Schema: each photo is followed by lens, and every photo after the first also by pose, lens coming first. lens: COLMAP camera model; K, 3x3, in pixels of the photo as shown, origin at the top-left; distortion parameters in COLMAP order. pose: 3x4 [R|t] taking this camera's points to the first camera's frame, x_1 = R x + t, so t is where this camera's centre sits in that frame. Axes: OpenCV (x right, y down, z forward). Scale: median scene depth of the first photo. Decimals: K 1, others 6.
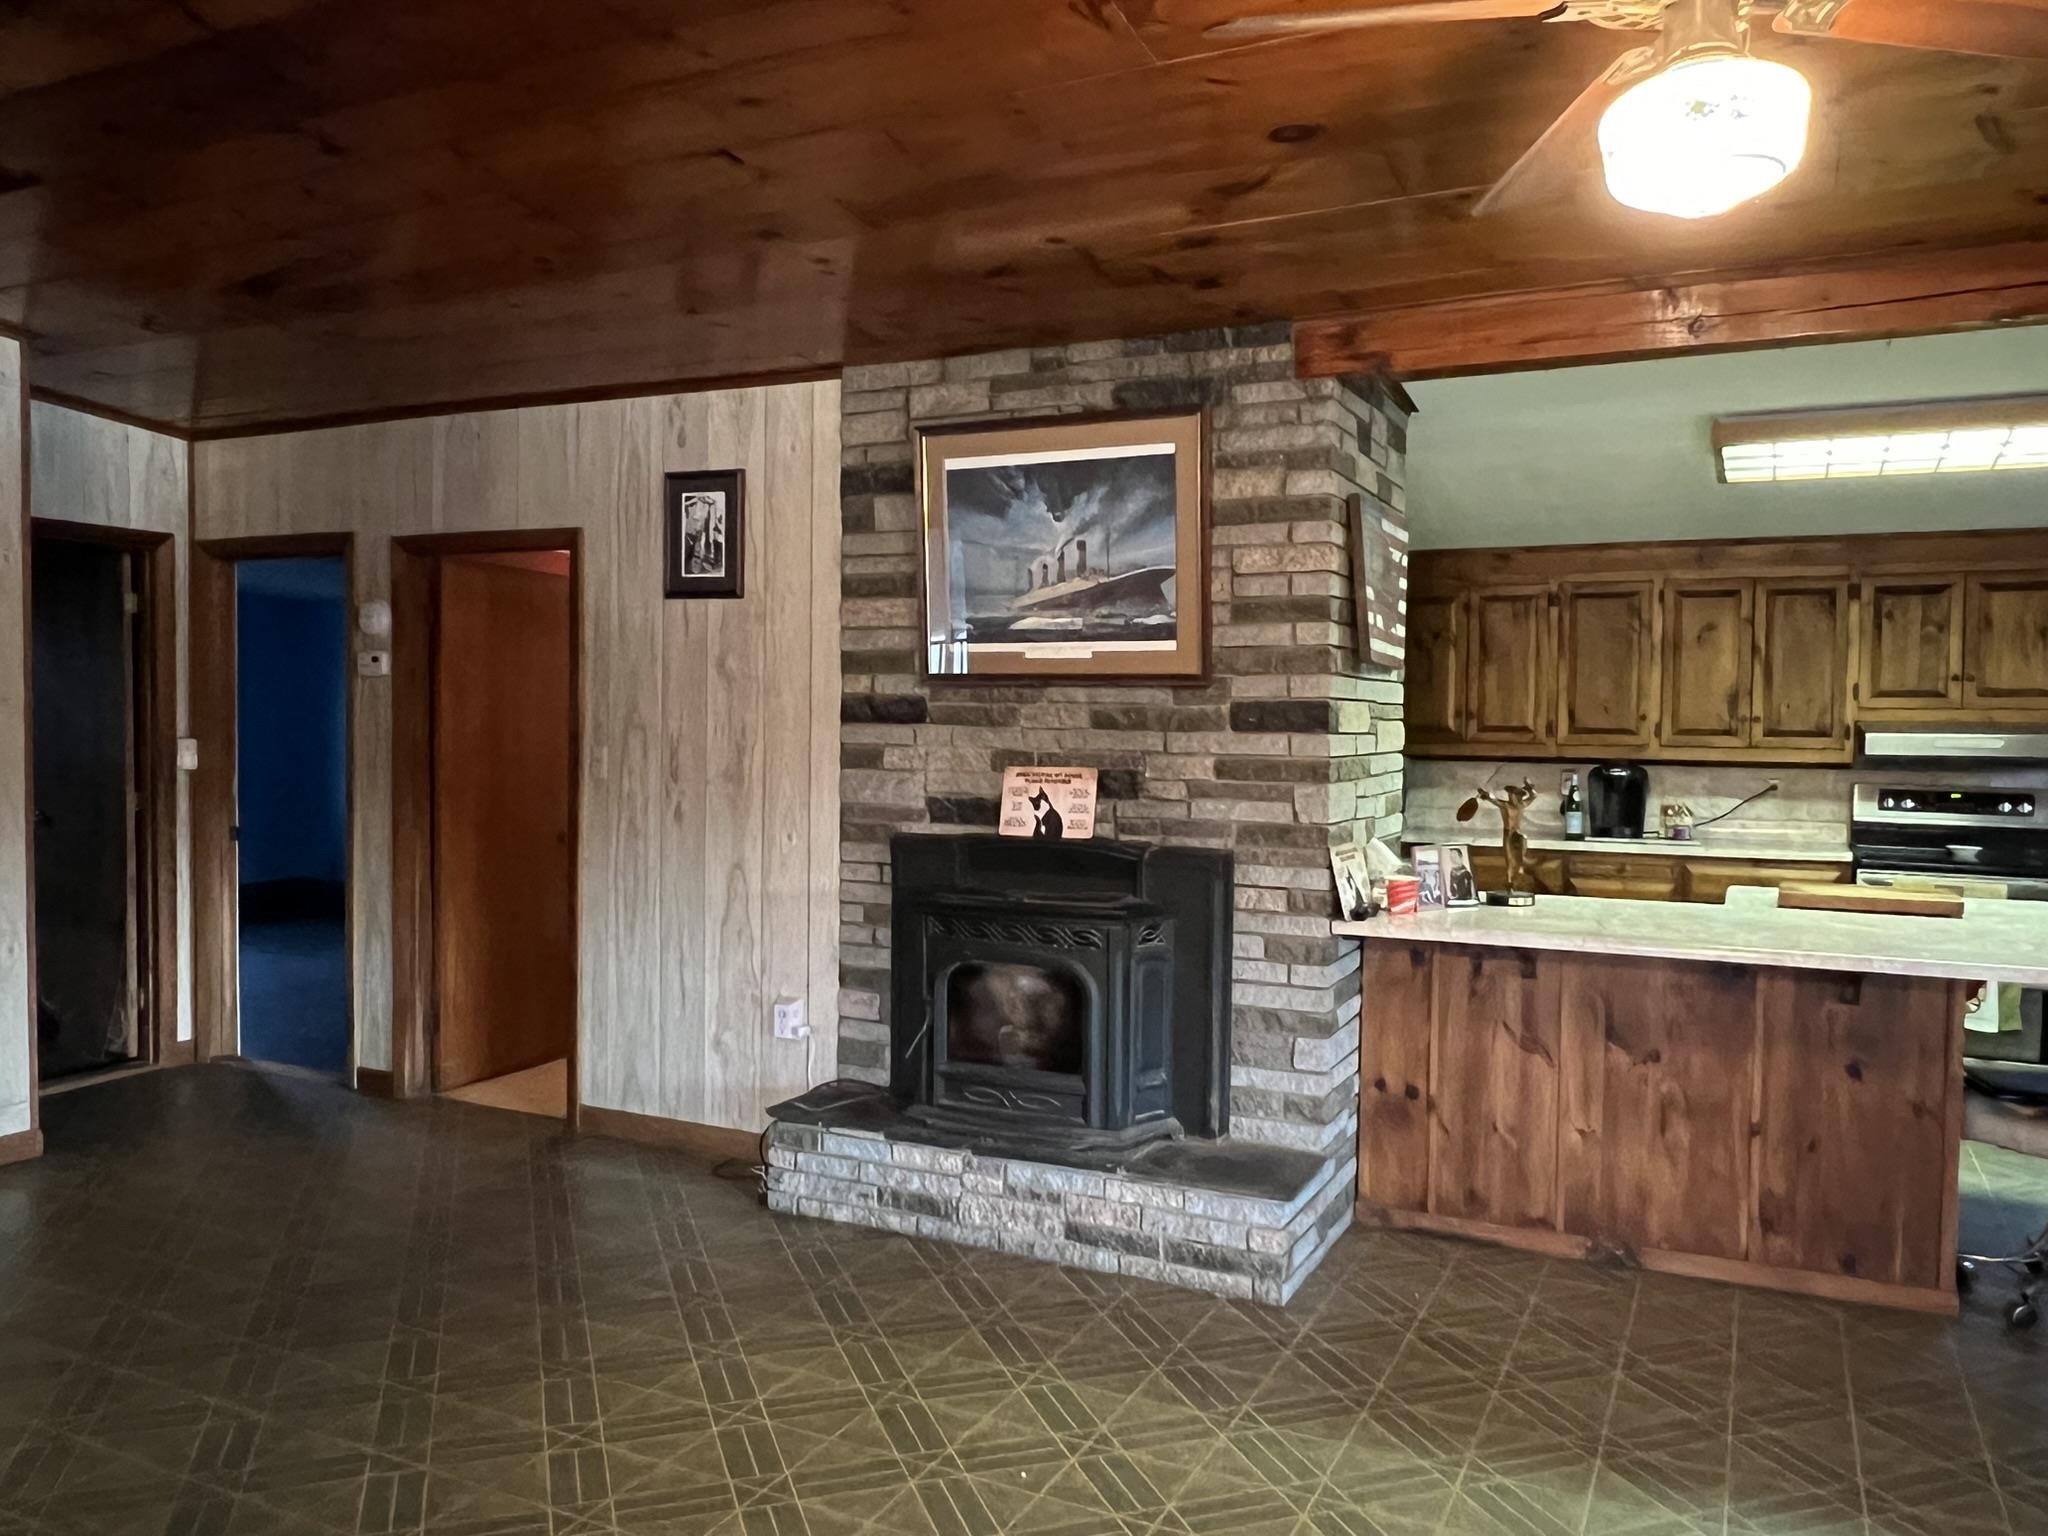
lens RADIAL K [[1512.6, 0, 1022.9], [0, 1512.6, 760.9], [0, 0, 1]] dist [-0.008291, -0.003686]
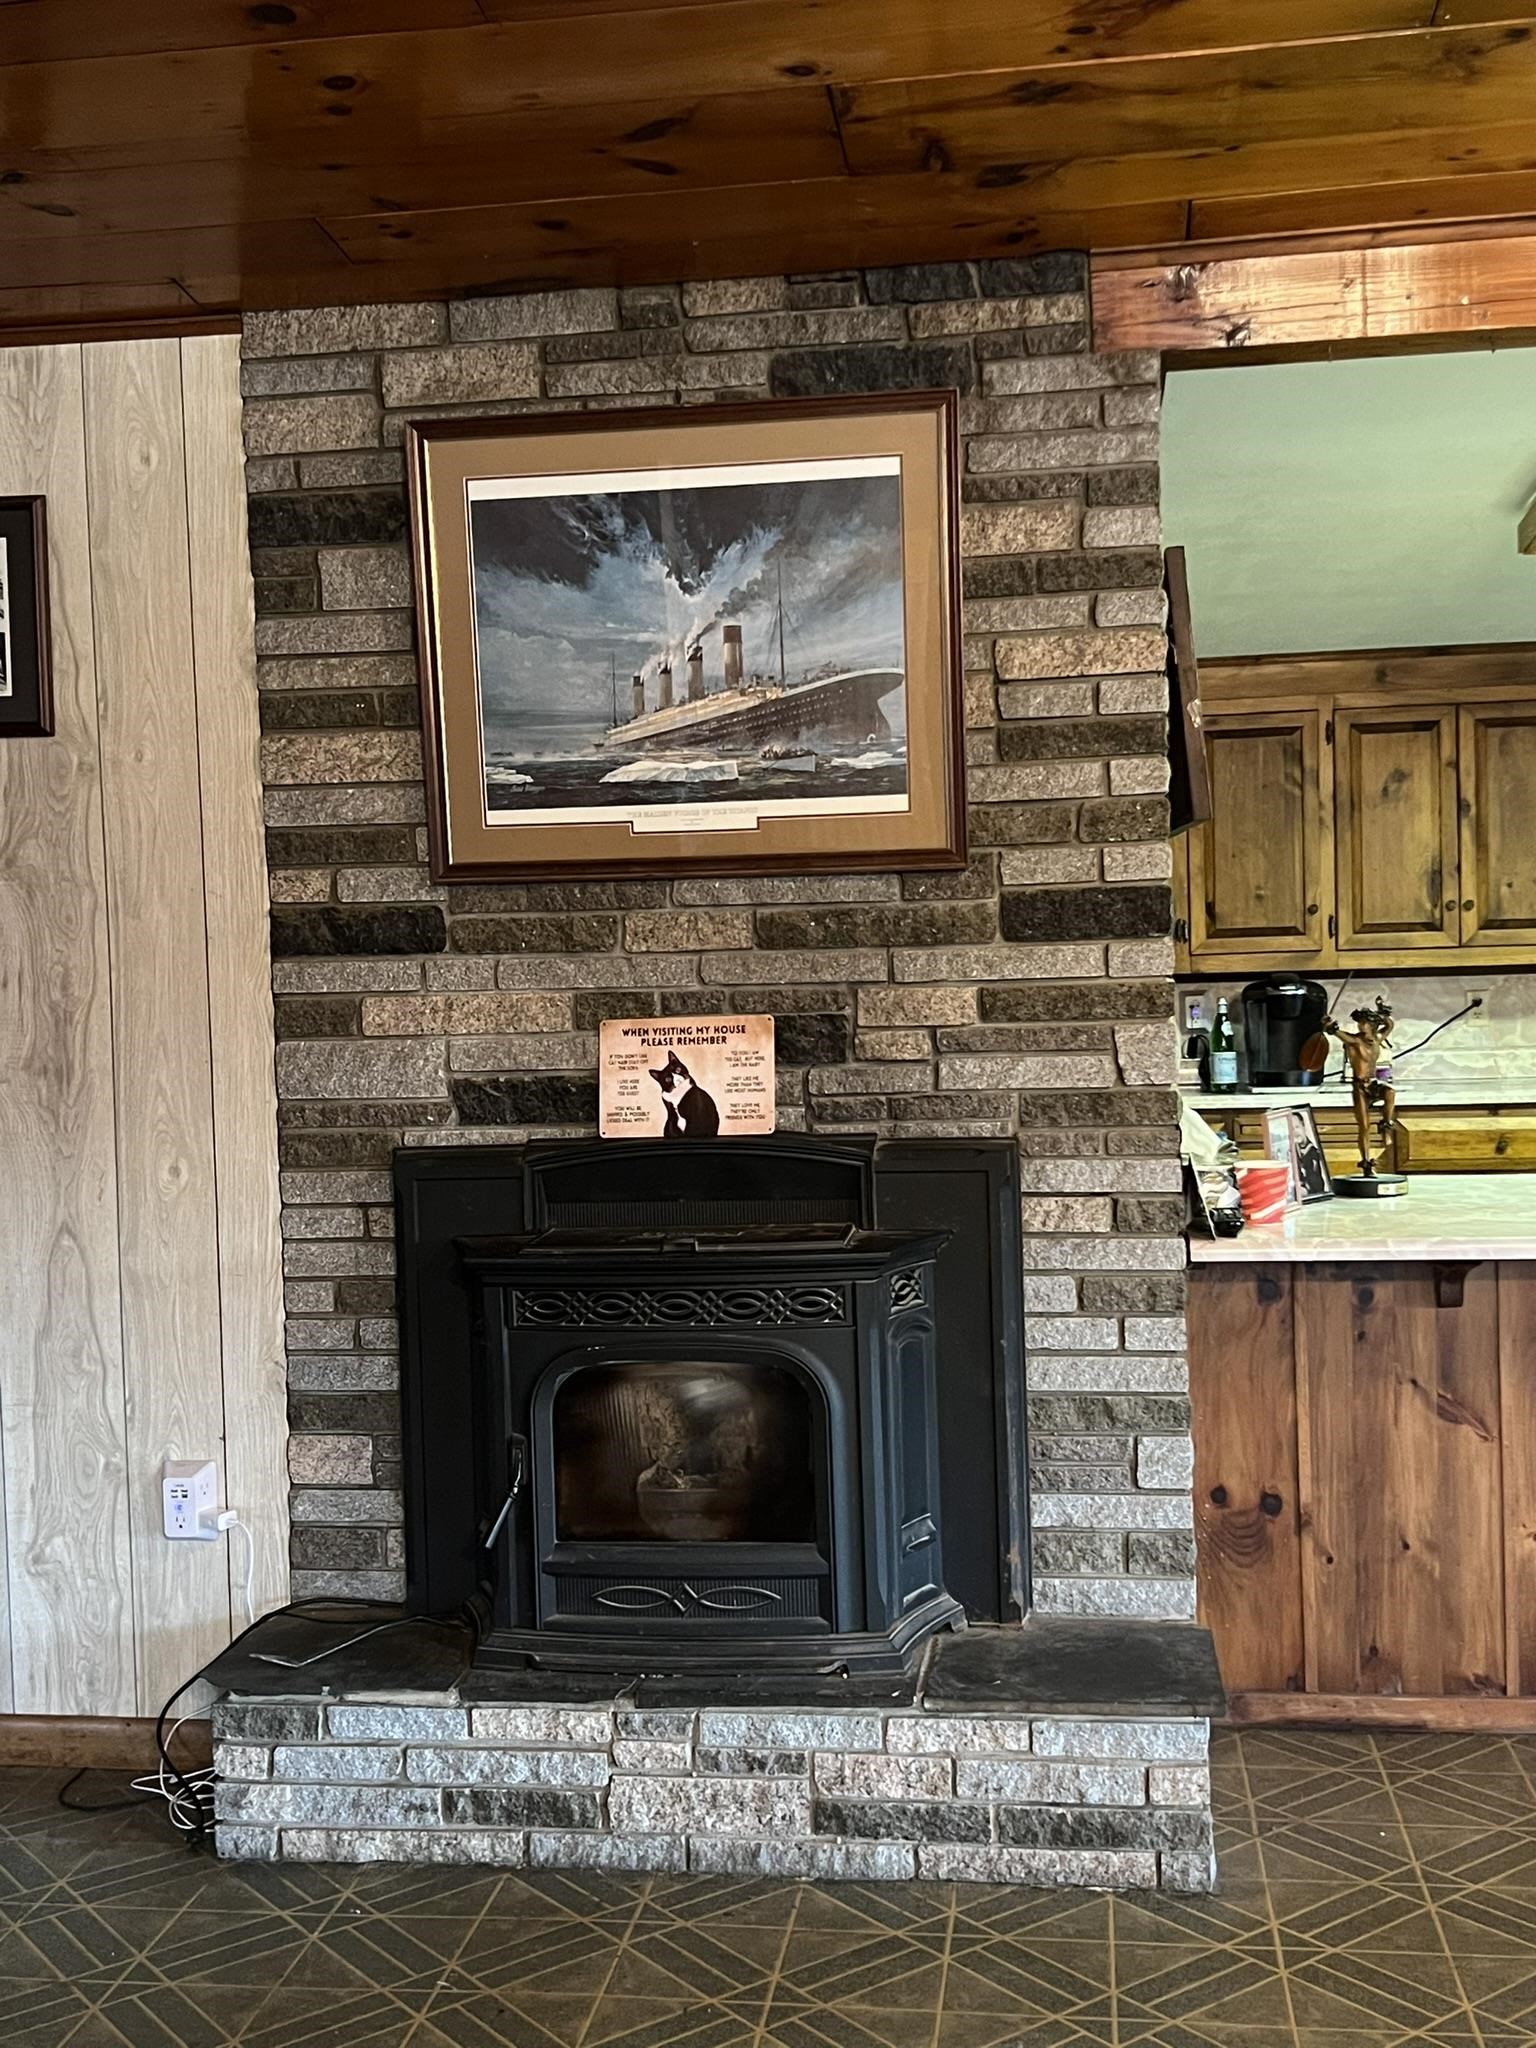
lens RADIAL K [[2200.5, 0, 768.0], [0, 2200.5, 1024.0], [0, 0, 1]] dist [0.162643, -0.485316]
pose [[0.949093, -0.050560, 0.310911, -0.222025], [0.049120, 0.998715, 0.012466, -0.002233], [-0.311142, 0.003440, 0.950357, 0.184956]]
